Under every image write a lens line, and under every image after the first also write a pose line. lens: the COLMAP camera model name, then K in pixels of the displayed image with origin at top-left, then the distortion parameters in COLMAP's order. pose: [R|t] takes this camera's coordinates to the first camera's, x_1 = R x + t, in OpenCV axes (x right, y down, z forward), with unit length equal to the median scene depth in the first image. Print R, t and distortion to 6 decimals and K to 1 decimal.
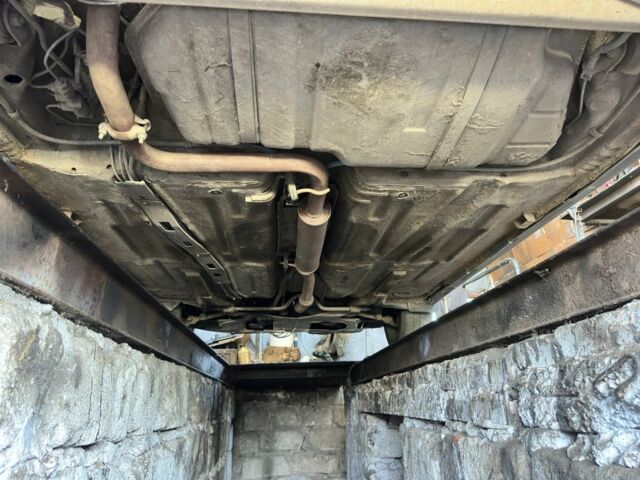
lens RADIAL K [[453.6, 0, 320.0], [0, 453.6, 240.0], [0, 0, 1]] dist [0.034310, -0.043470]
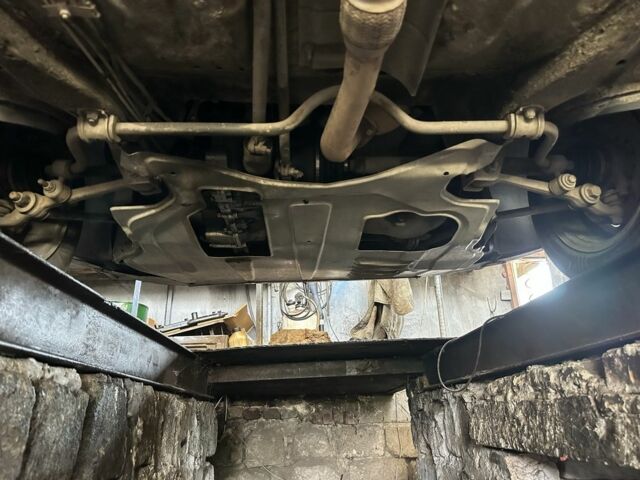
lens RADIAL K [[453.6, 0, 320.0], [0, 453.6, 240.0], [0, 0, 1]] dist [0.034310, -0.043470]
pose [[0.998377, -0.038867, -0.041621, -0.026598], [0.037976, 0.999037, -0.021994, 0.129147], [0.042435, 0.020377, 0.998891, 0.387040]]
